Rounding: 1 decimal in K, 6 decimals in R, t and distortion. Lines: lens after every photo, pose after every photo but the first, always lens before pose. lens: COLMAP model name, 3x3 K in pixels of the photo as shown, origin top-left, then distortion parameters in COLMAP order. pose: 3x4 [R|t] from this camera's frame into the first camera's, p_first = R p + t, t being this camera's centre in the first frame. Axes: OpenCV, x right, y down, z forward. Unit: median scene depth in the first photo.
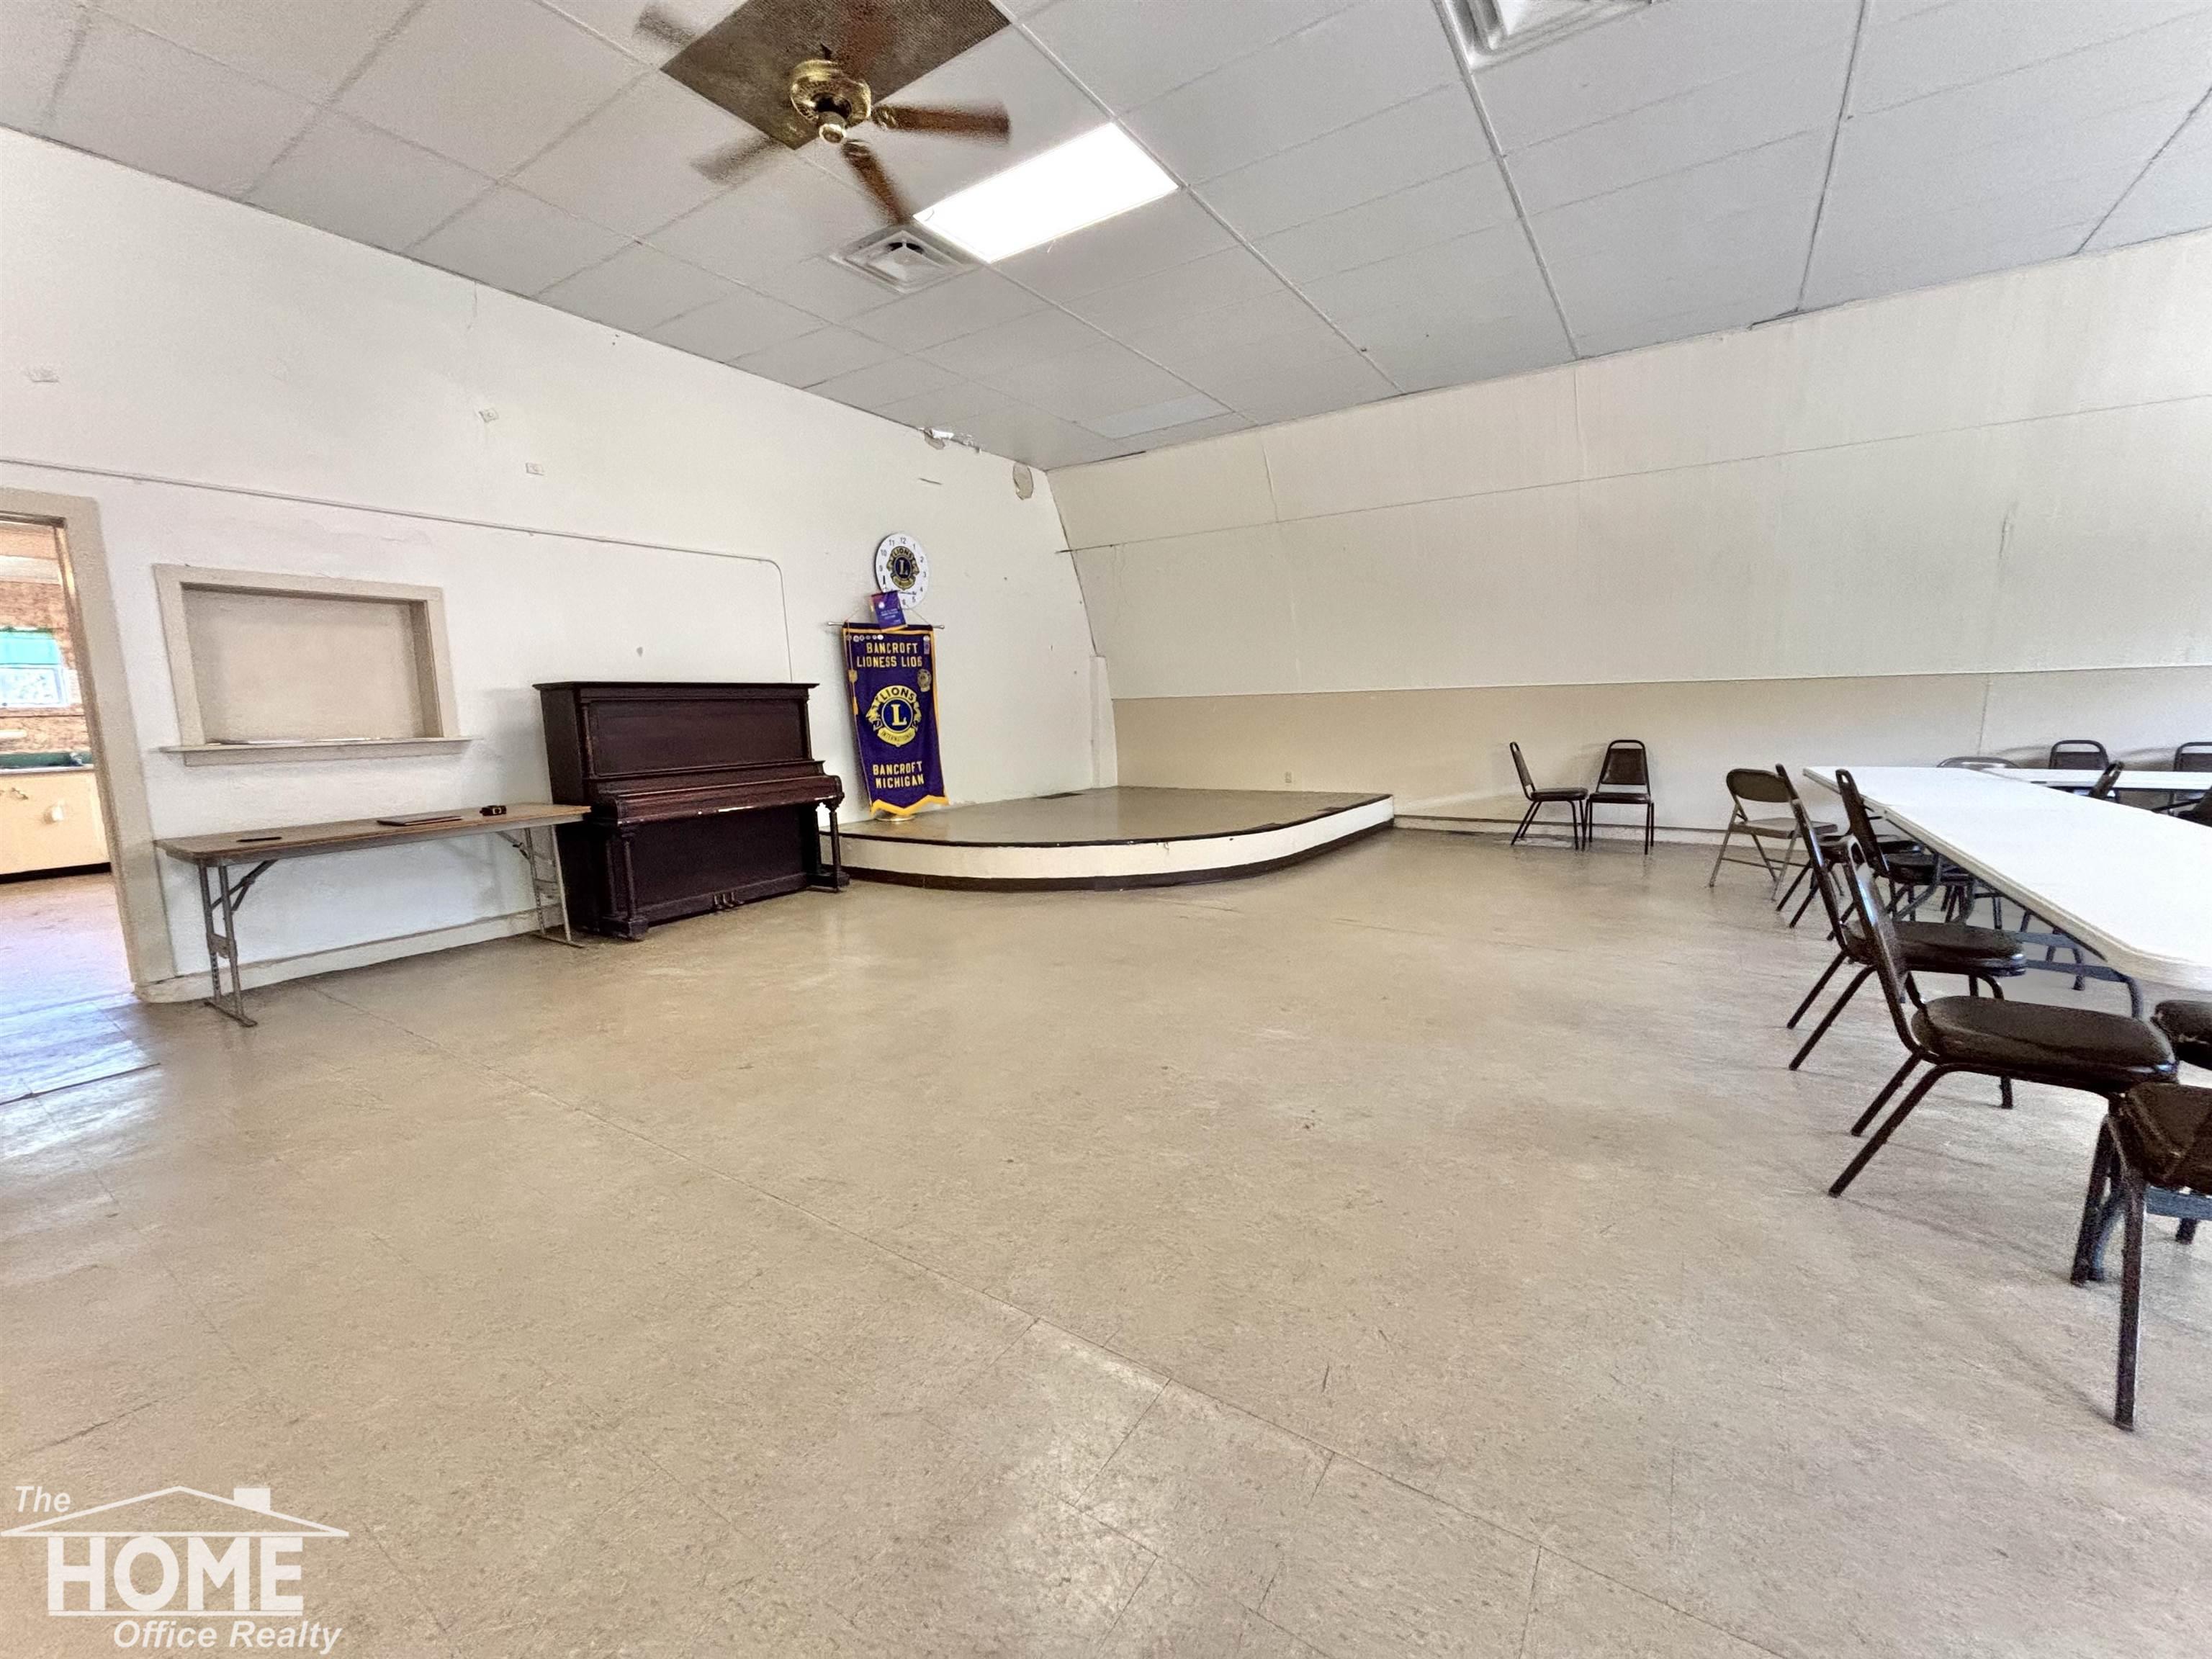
lens RADIAL K [[888.3, 0, 1096.9], [0, 888.3, 834.1], [0, 0, 1]] dist [-0.000687, 0.000106]
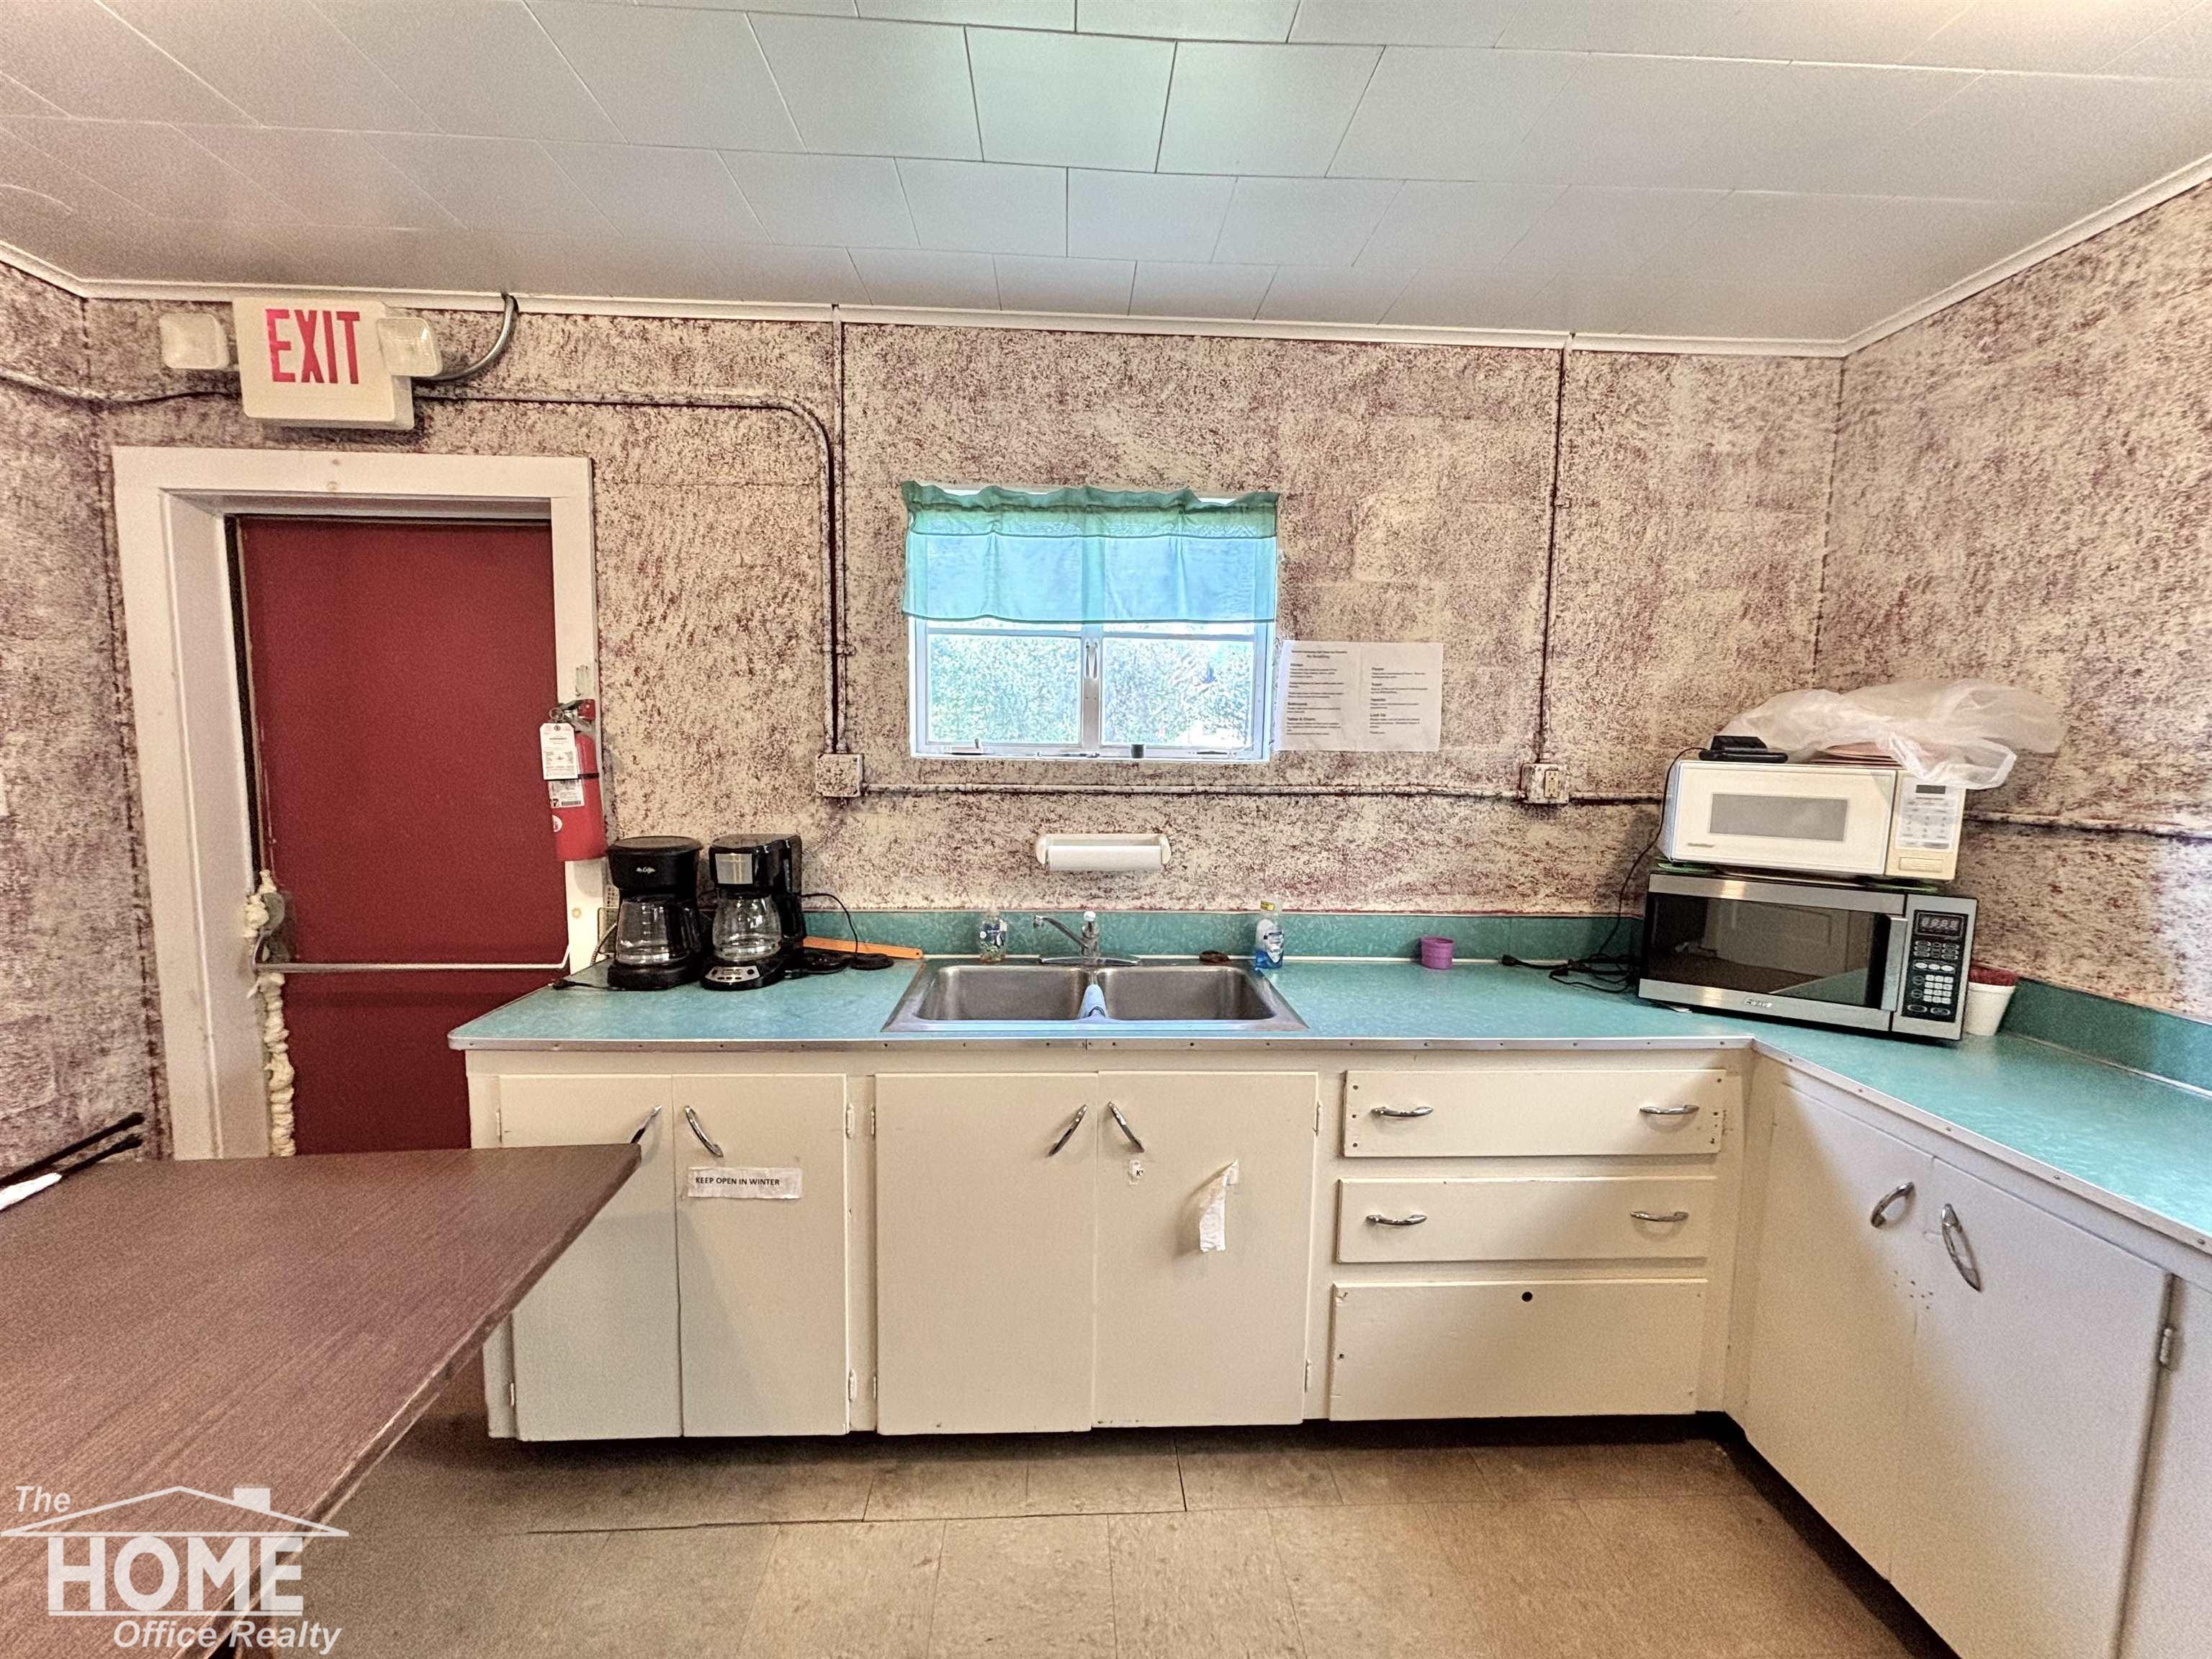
lens RADIAL K [[888.3, 0, 1109.6], [0, 888.3, 834.6], [0, 0, 1]] dist [-0.000687, 0.000106]
pose [[0.603124, 0.111193, -0.789859, -0.975690], [-0.138984, 0.989738, 0.033205, -0.124948], [0.785446, 0.089751, 0.612389, 0.794604]]
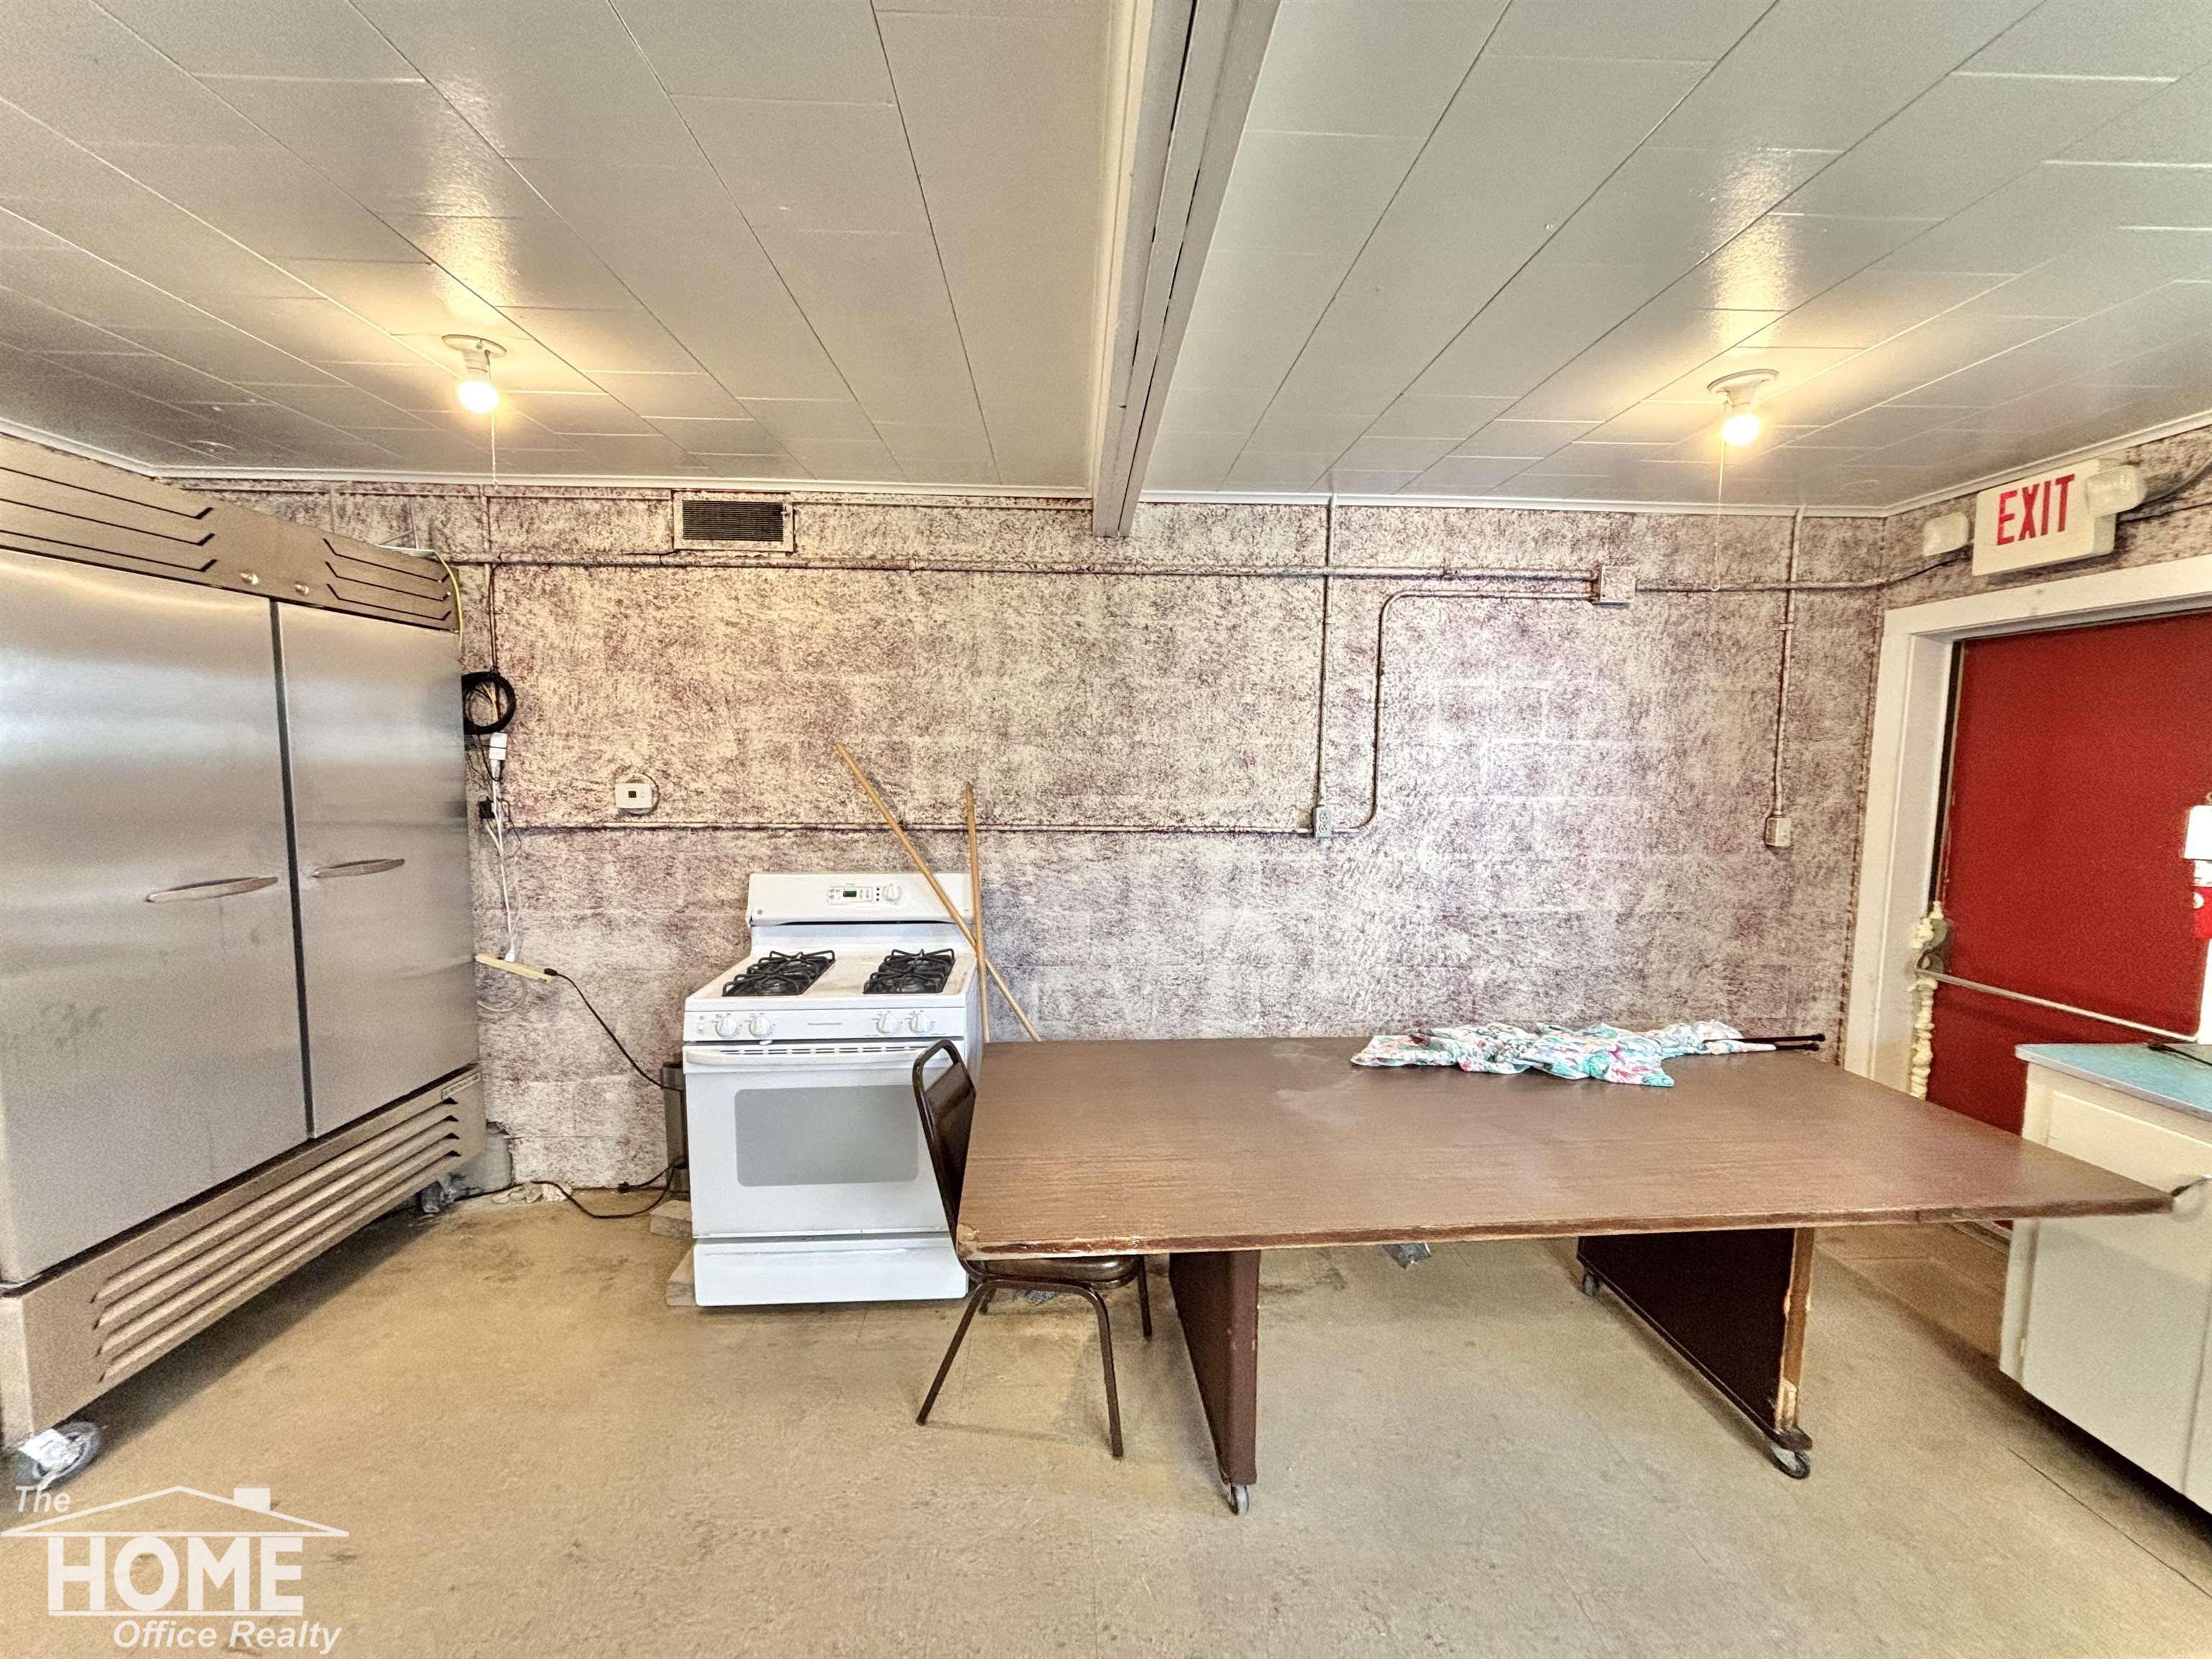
lens RADIAL K [[888.3, 0, 1104.6], [0, 888.3, 829.3], [0, 0, 1]] dist [-0.000687, 0.000106]
pose [[-0.797264, 0.070227, -0.599531, -0.841124], [-0.074534, 0.974156, 0.213227, -0.153280], [0.599011, 0.214684, -0.771425, 0.833991]]
